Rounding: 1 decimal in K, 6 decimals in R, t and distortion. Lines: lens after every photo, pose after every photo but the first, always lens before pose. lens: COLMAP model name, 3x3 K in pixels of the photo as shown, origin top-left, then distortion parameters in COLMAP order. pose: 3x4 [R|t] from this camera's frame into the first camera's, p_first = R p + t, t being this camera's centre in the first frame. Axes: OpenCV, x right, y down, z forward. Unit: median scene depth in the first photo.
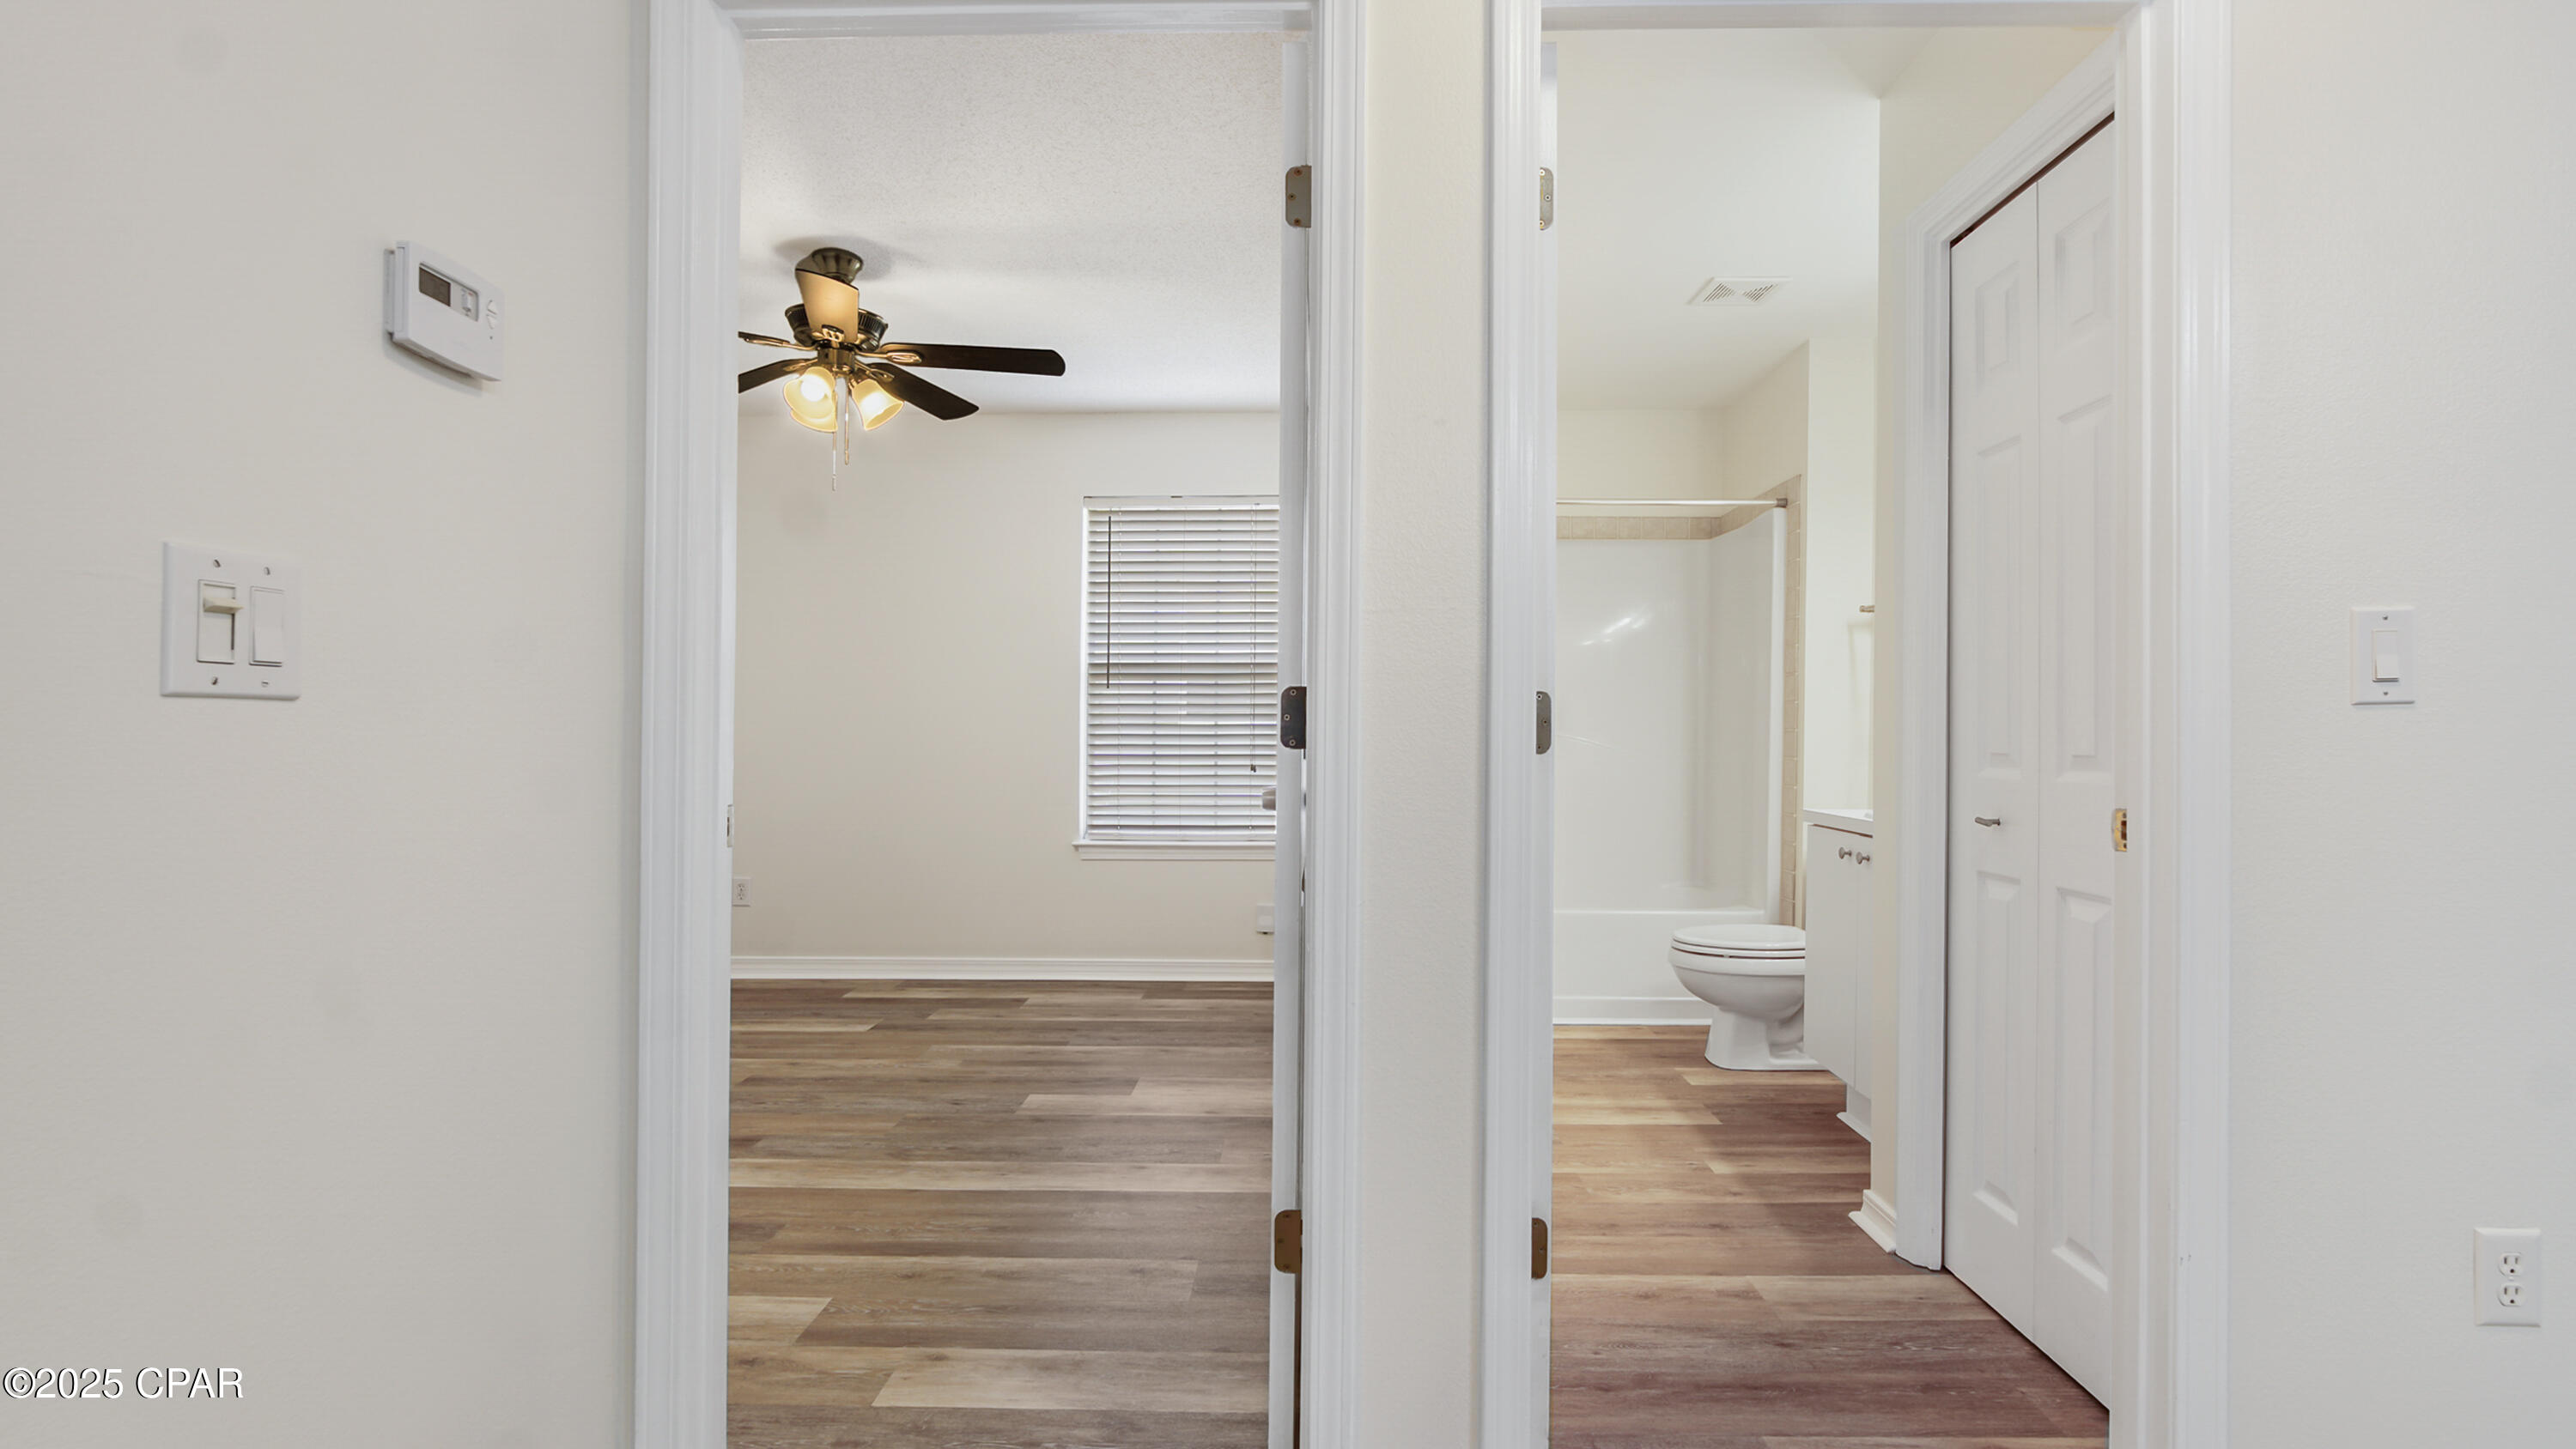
lens RADIAL K [[1154.5, 0, 1295.5], [0, 1154.5, 687.7], [0, 0, 1]] dist [-0.009810, 0.000096]
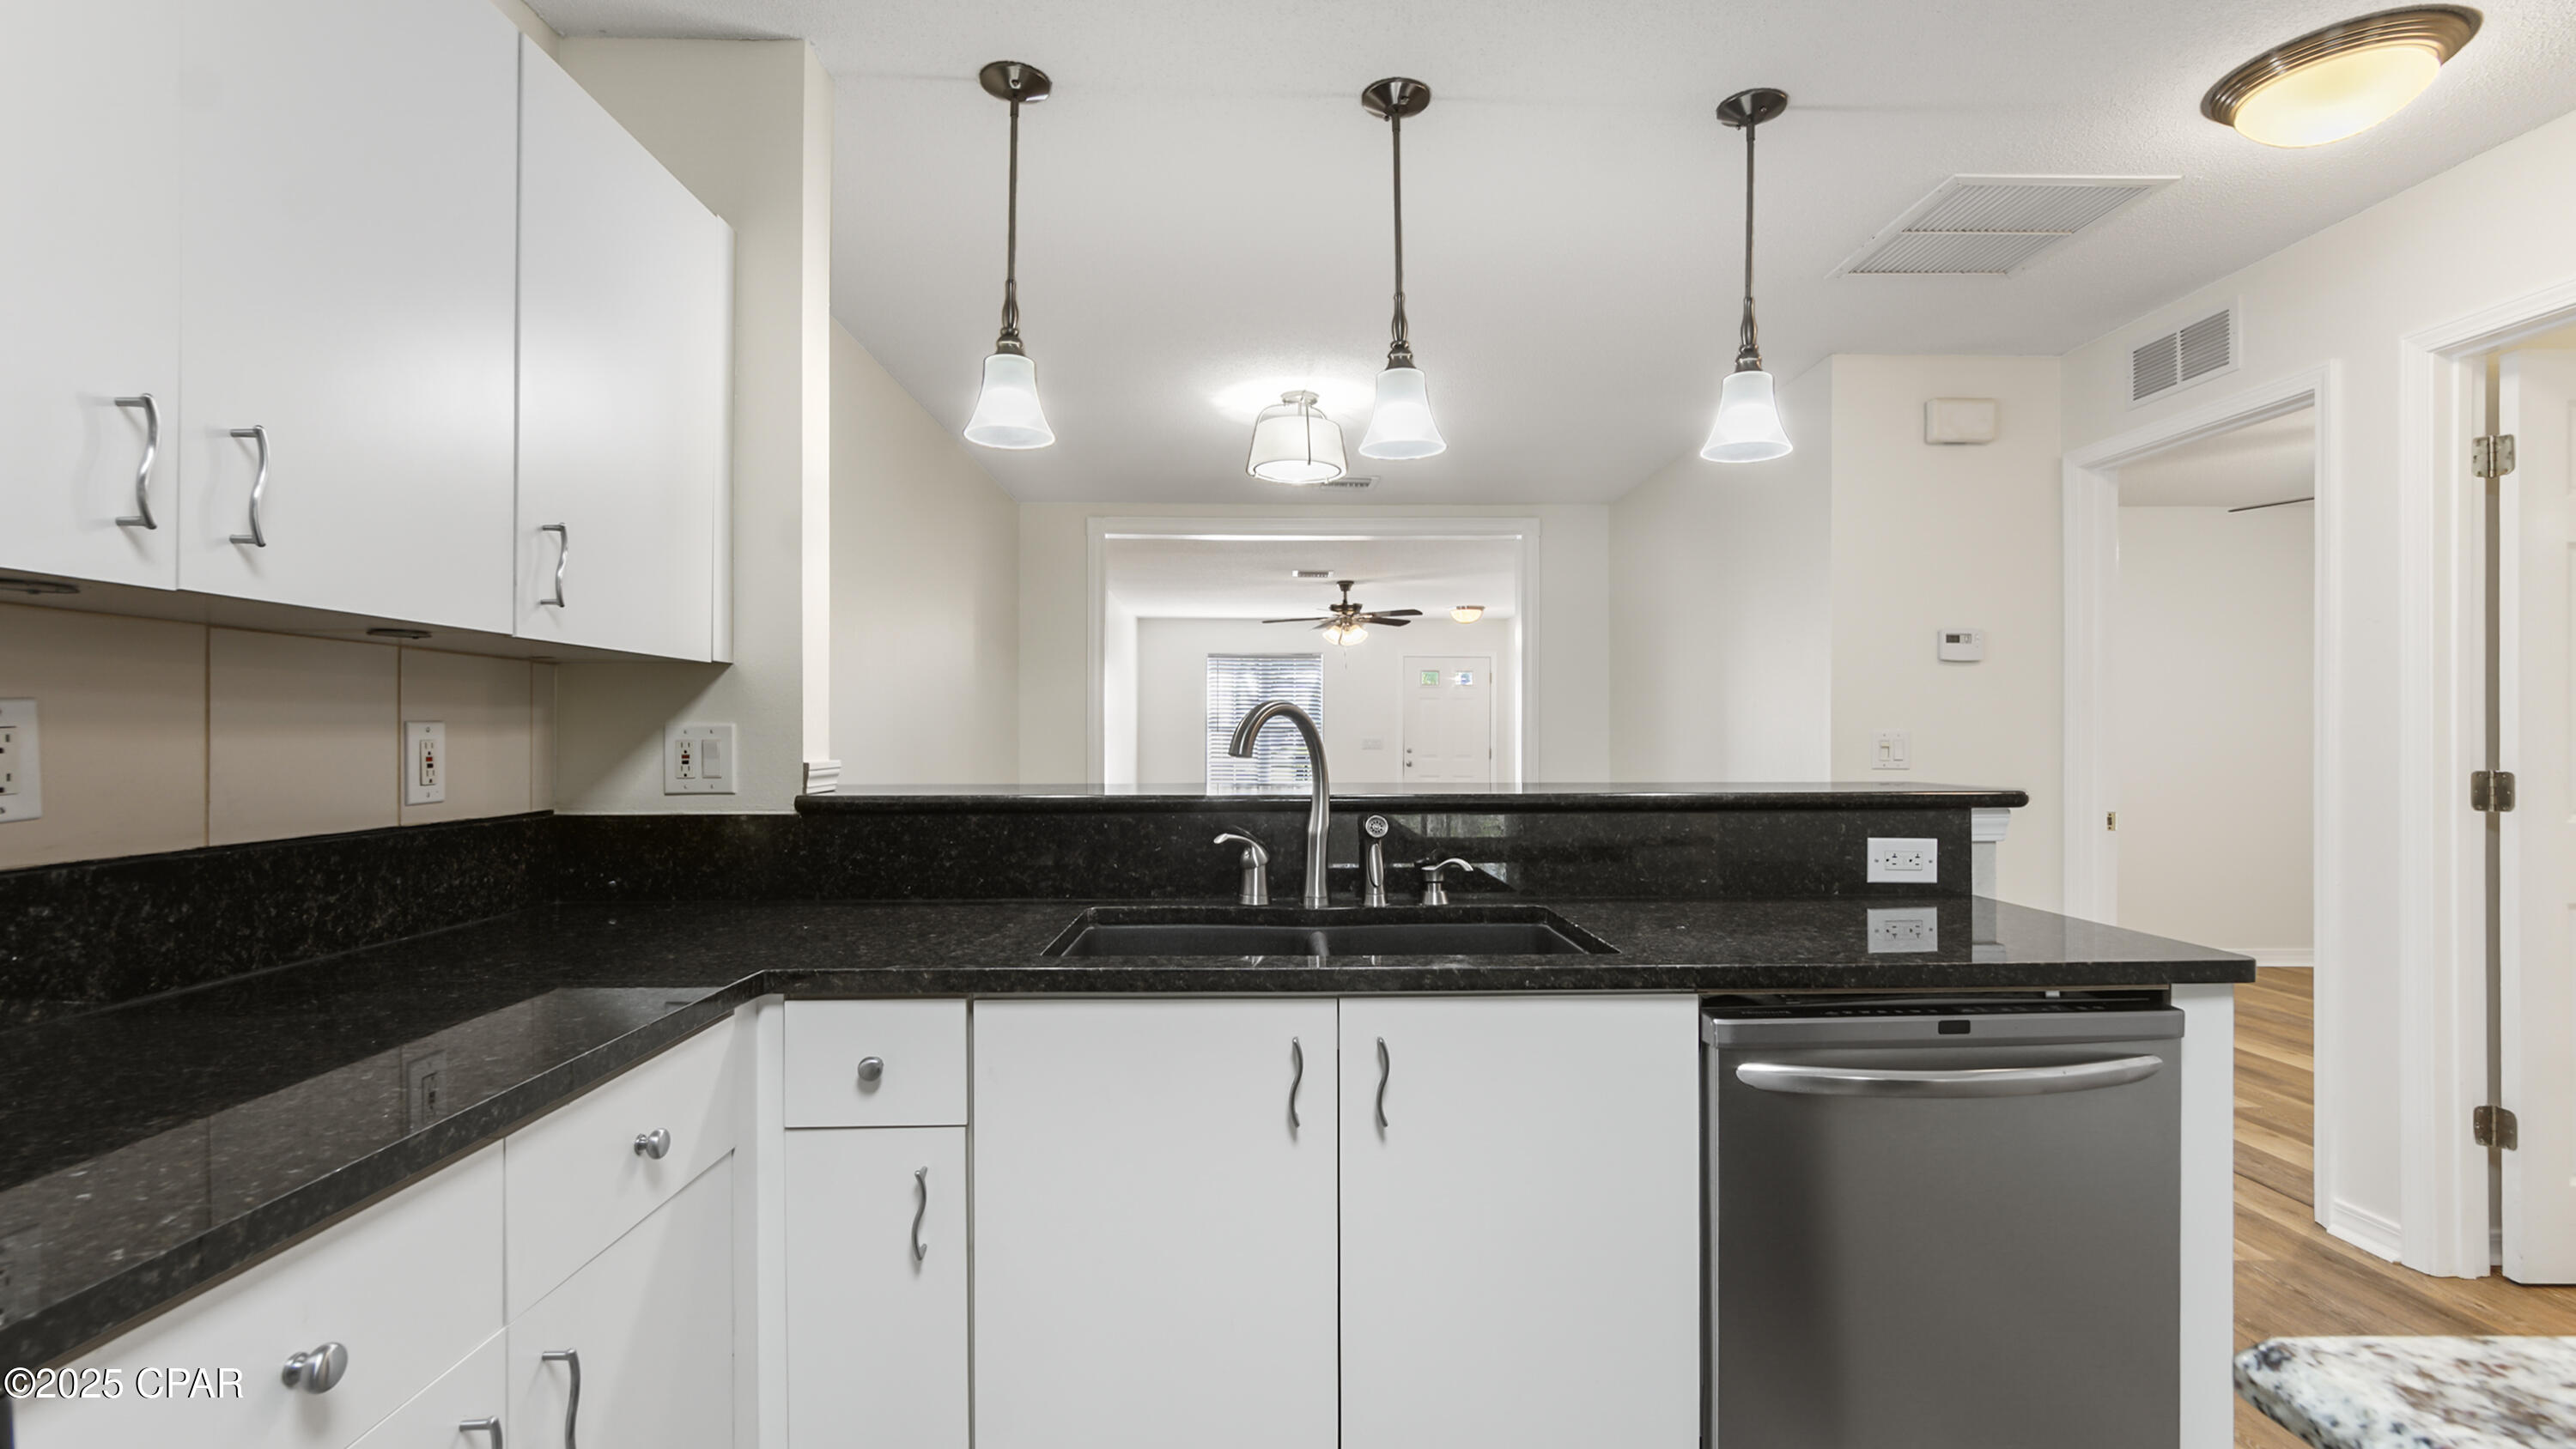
lens RADIAL K [[1166.9, 0, 1275.4], [0, 1166.9, 736.7], [0, 0, 1]] dist [-0.005850, 0.001975]
pose [[0.036132, -0.007937, -0.999316, 0.684425], [0.032279, 0.999456, -0.006771, -0.033536], [0.998826, -0.032012, 0.036368, -0.284798]]
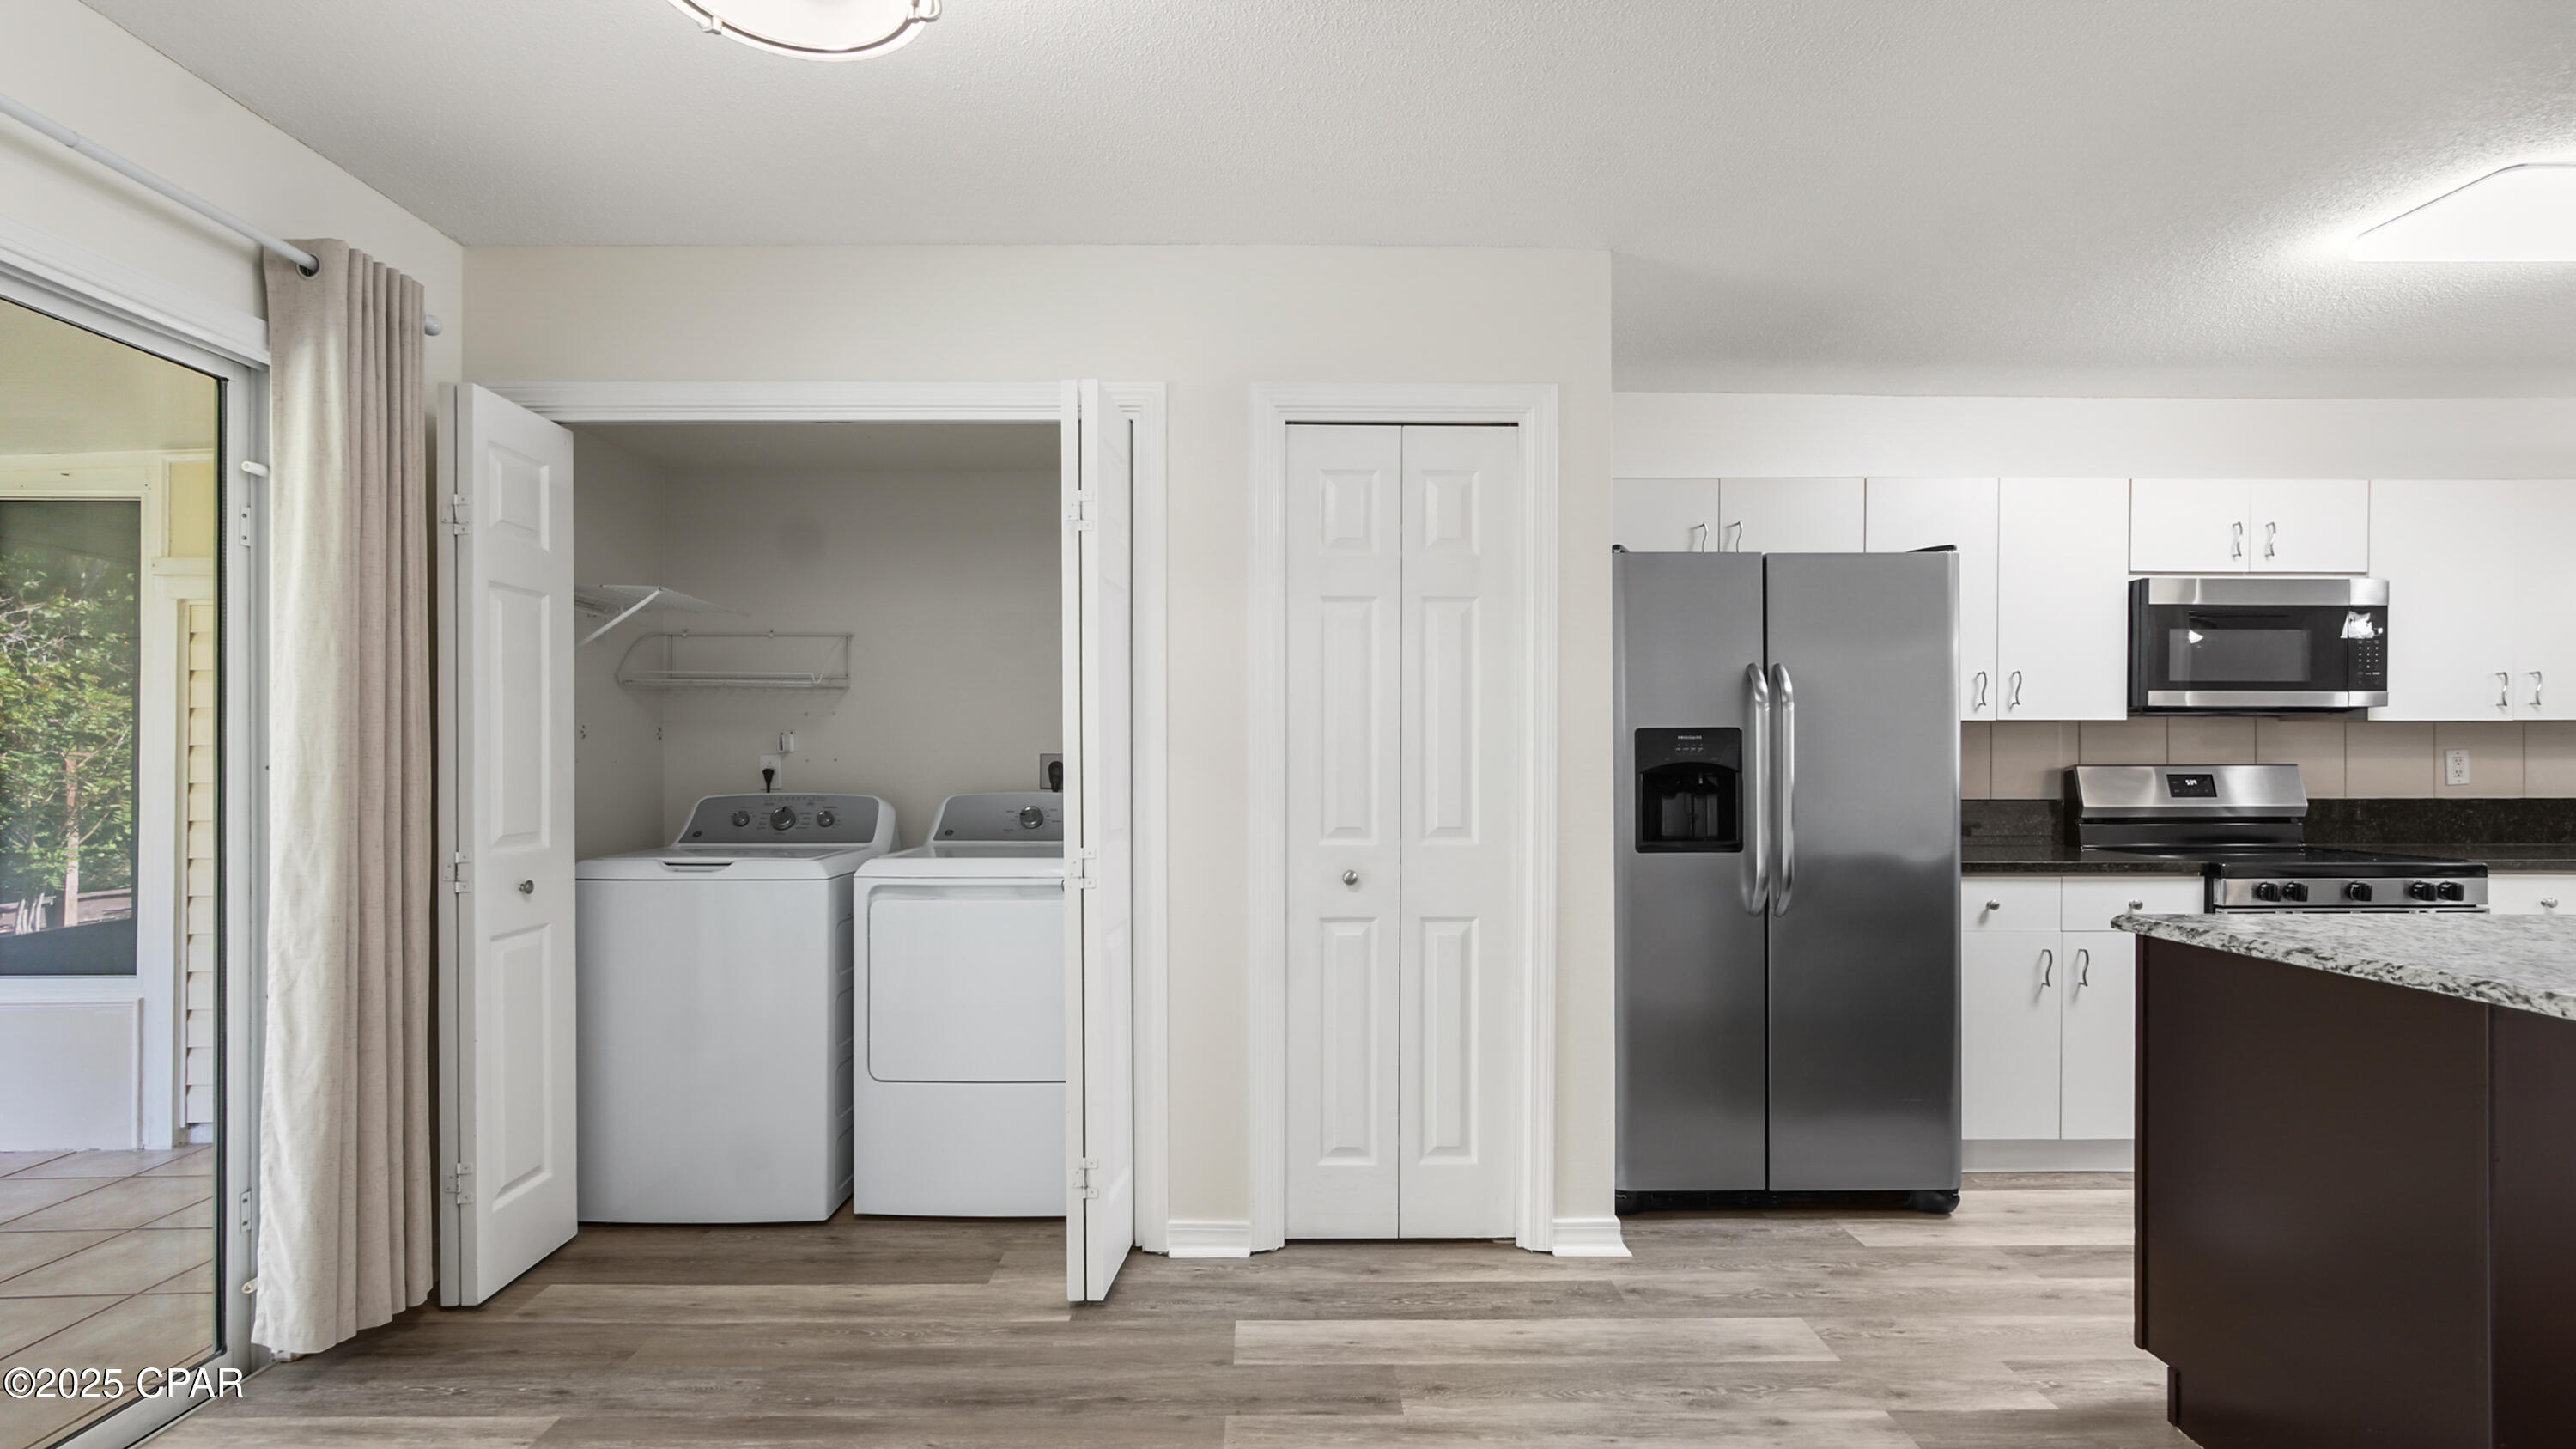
lens RADIAL K [[1138.7, 0, 1283.8], [0, 1138.7, 762.4], [0, 0, 1]] dist [-0.016272, 0.009533]
pose [[-0.999458, -0.005978, -0.032385, 1.411733], [-0.004901, 0.999436, -0.033210, -0.007132], [0.032565, -0.033033, -0.998924, 0.337068]]
